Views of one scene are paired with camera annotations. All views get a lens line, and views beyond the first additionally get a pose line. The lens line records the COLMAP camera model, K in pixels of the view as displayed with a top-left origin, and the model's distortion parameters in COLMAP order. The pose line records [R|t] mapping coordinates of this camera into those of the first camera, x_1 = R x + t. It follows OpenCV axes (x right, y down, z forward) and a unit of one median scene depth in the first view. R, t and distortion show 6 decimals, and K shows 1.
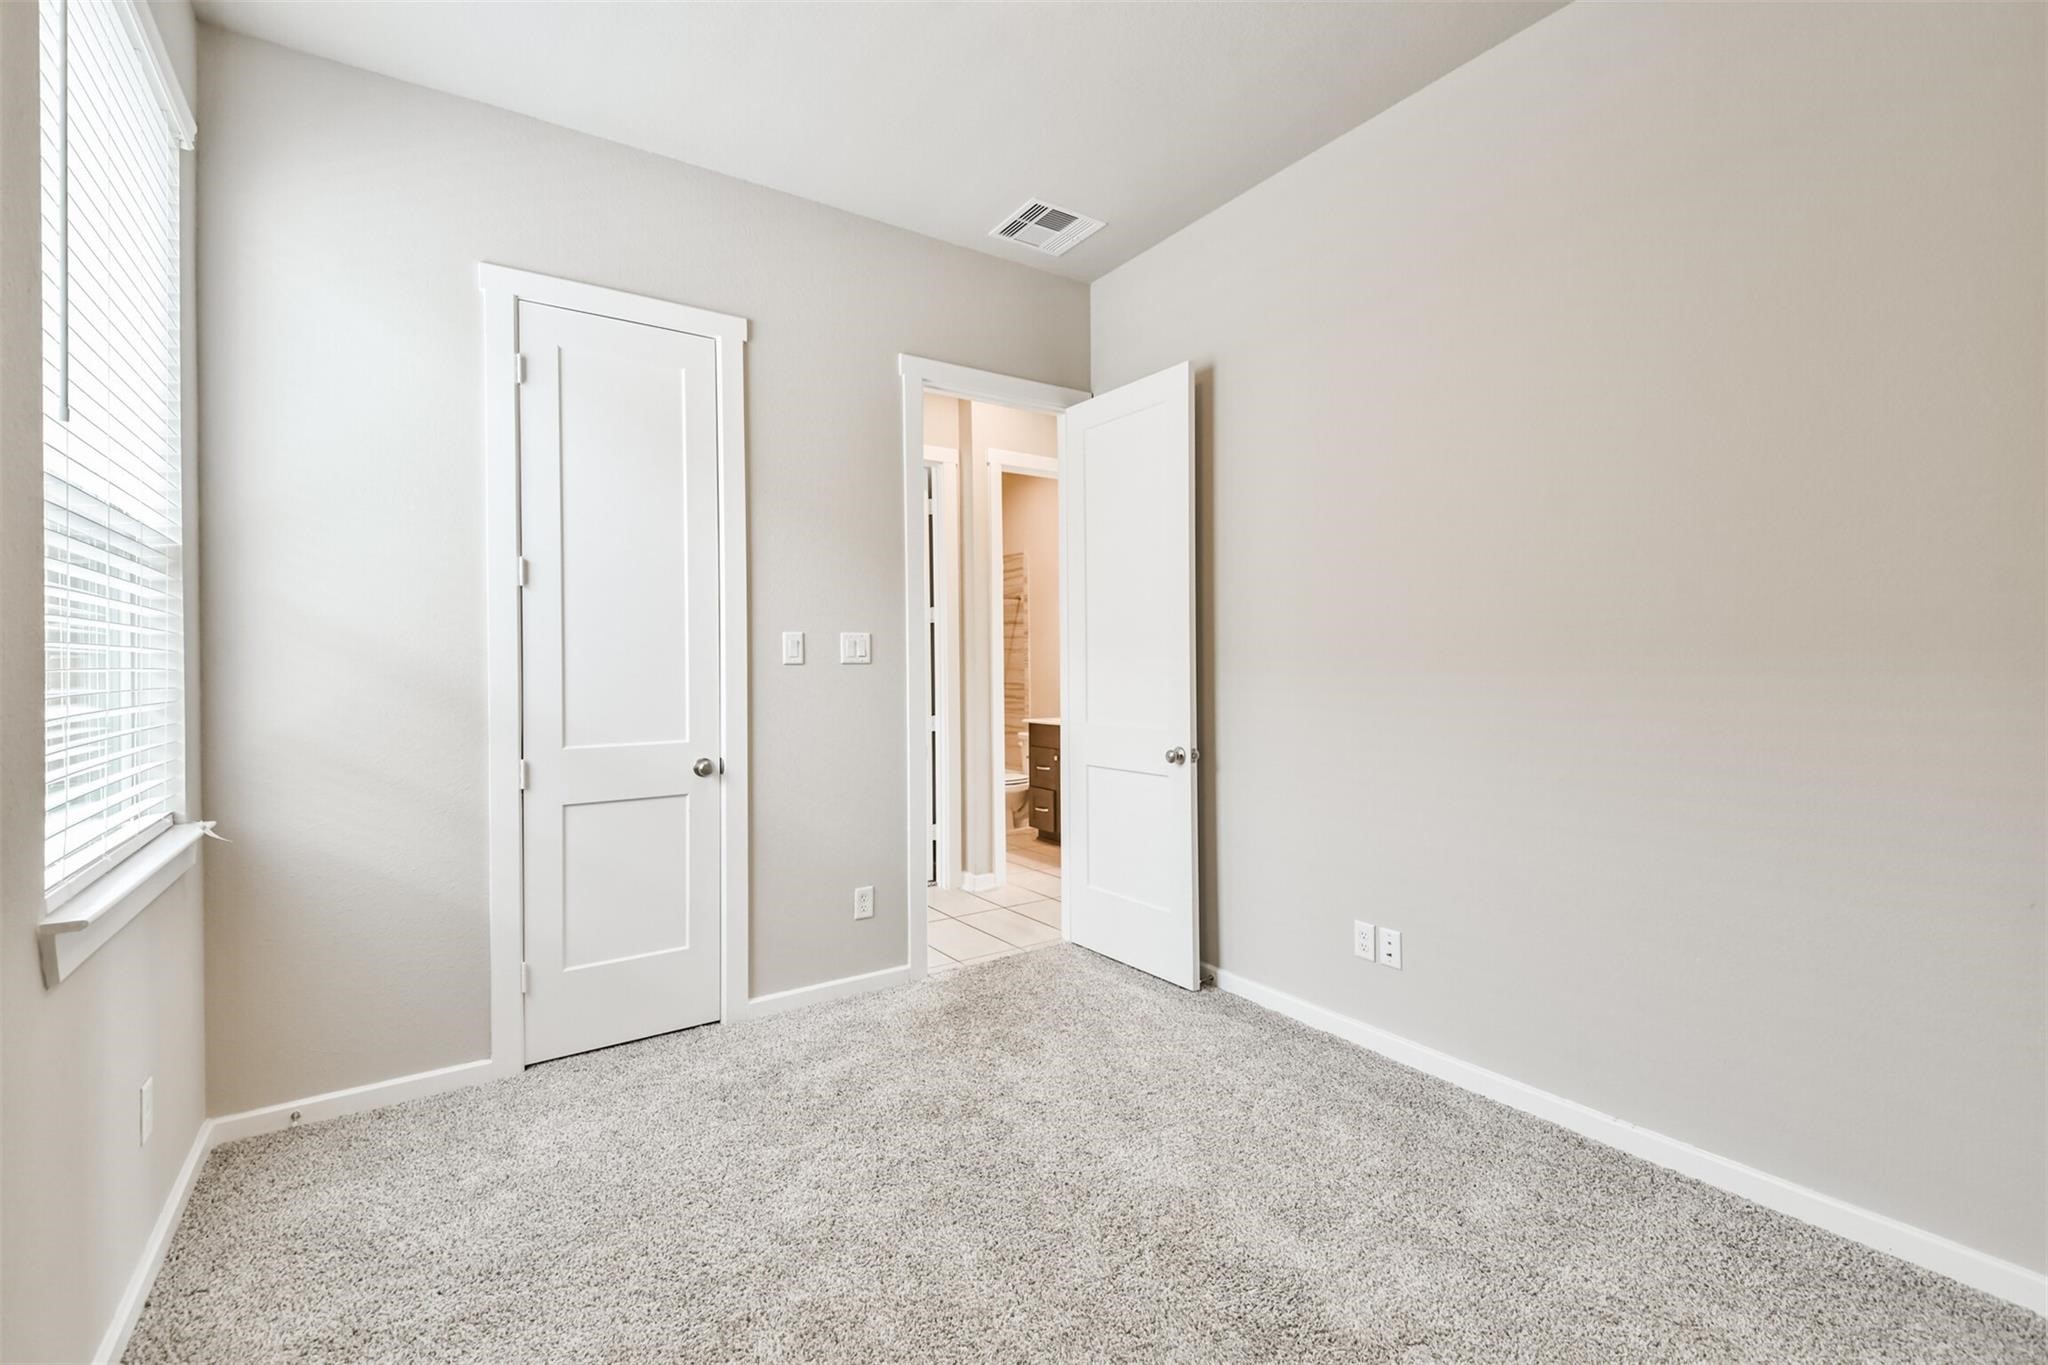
lens RADIAL K [[888.7, 0, 1008.6], [0, 888.7, 676.8], [0, 0, 1]] dist [0.032033, -0.015594]
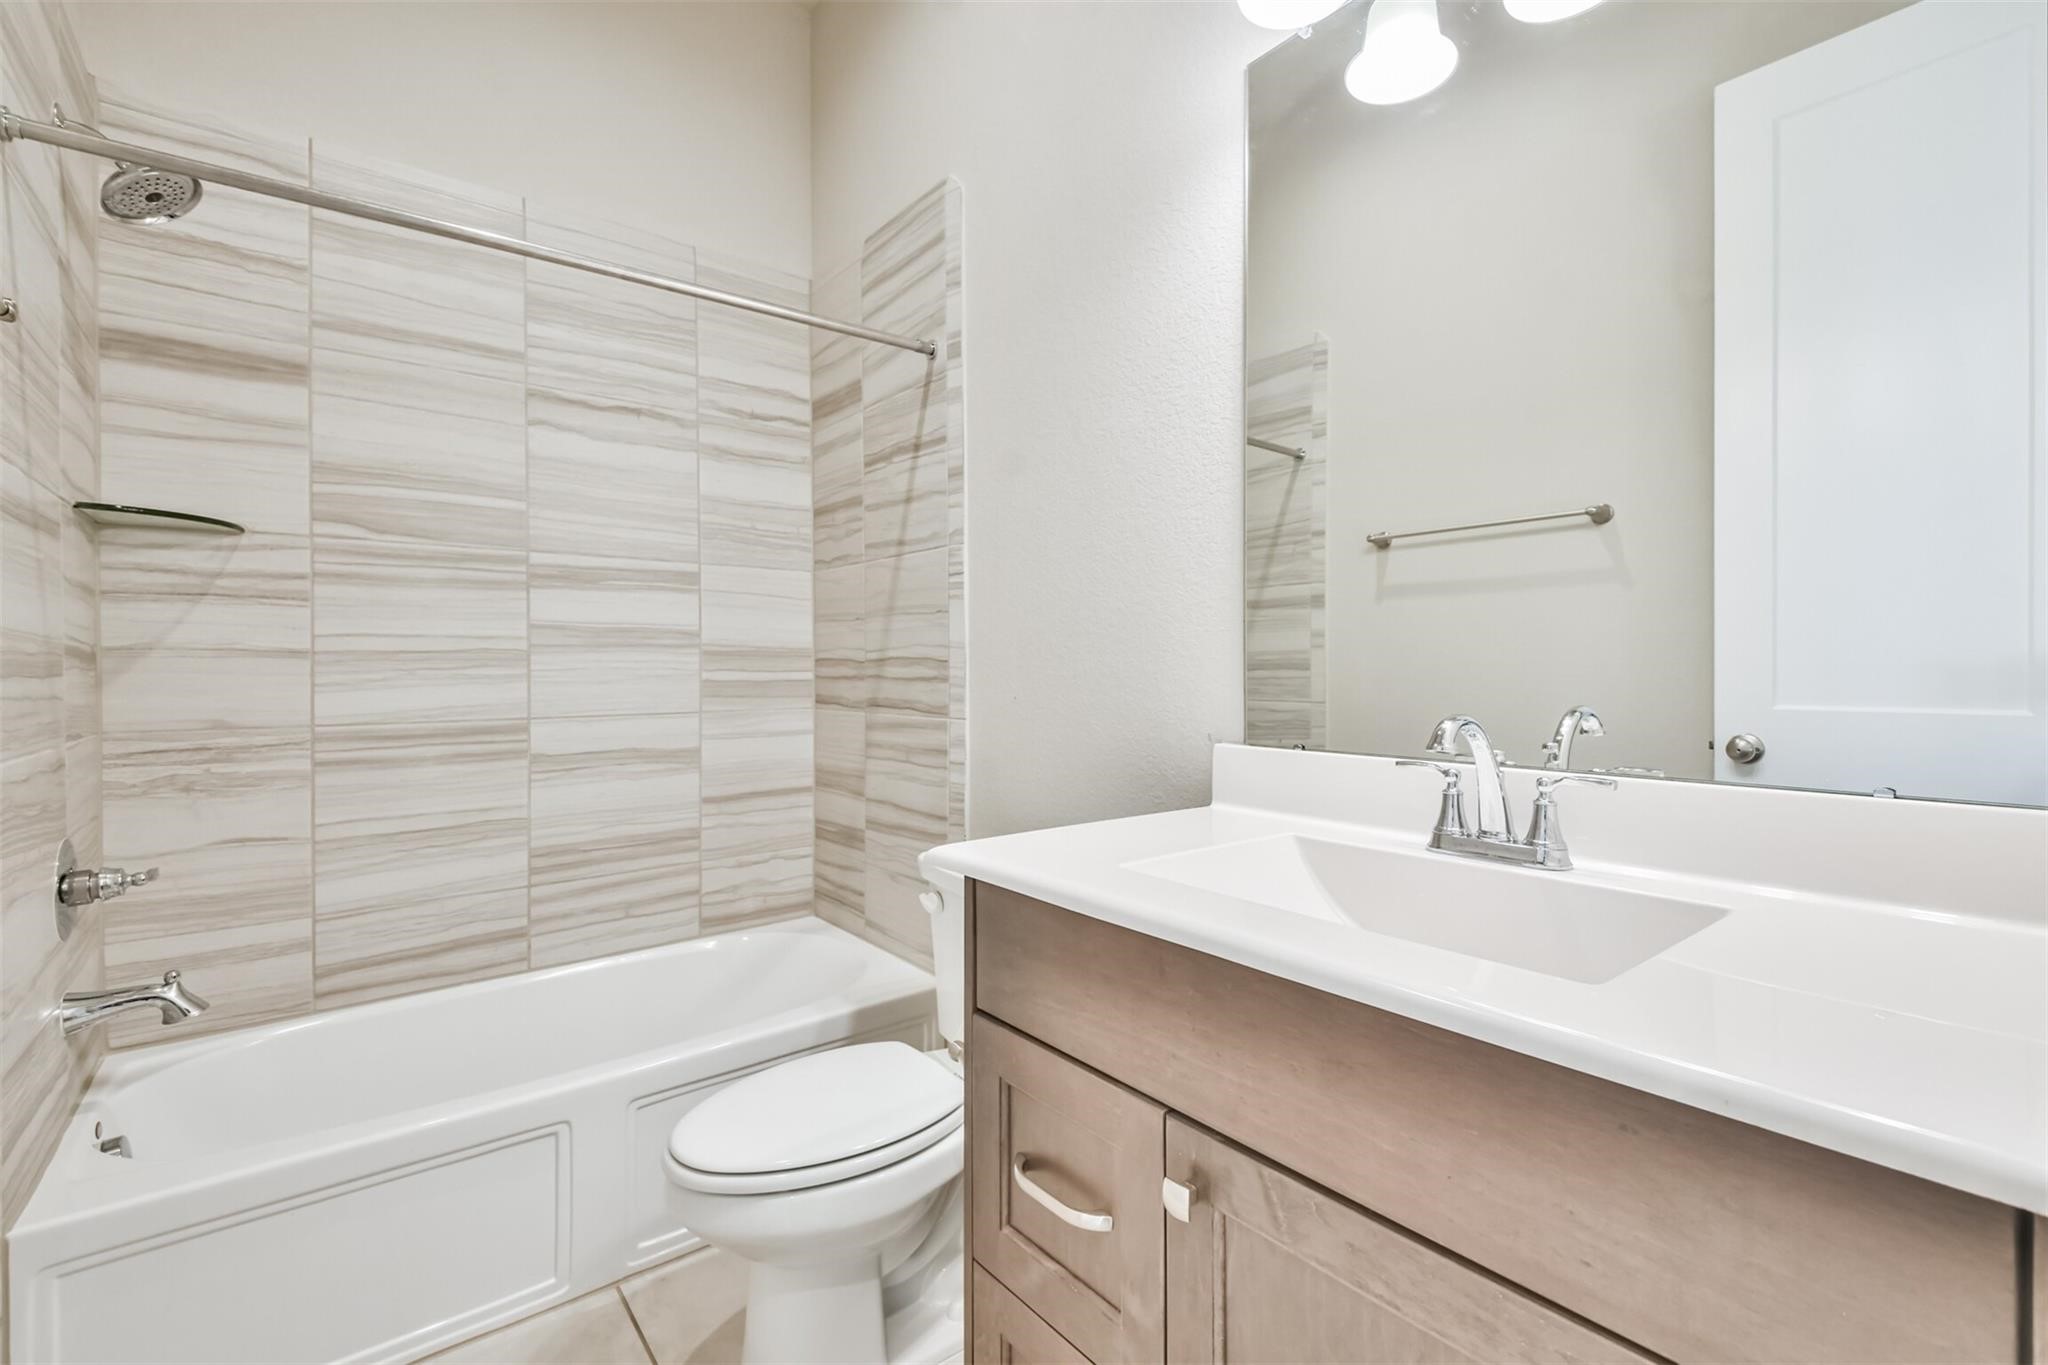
lens RADIAL K [[888.7, 0, 1024.5], [0, 888.7, 682.6], [0, 0, 1]] dist [0.032033, -0.015594]
pose [[0.996197, 0.005877, 0.086930, 0.017514], [-0.005702, 0.999981, -0.002266, 0.015453], [-0.086942, 0.001762, 0.996212, 0.725496]]
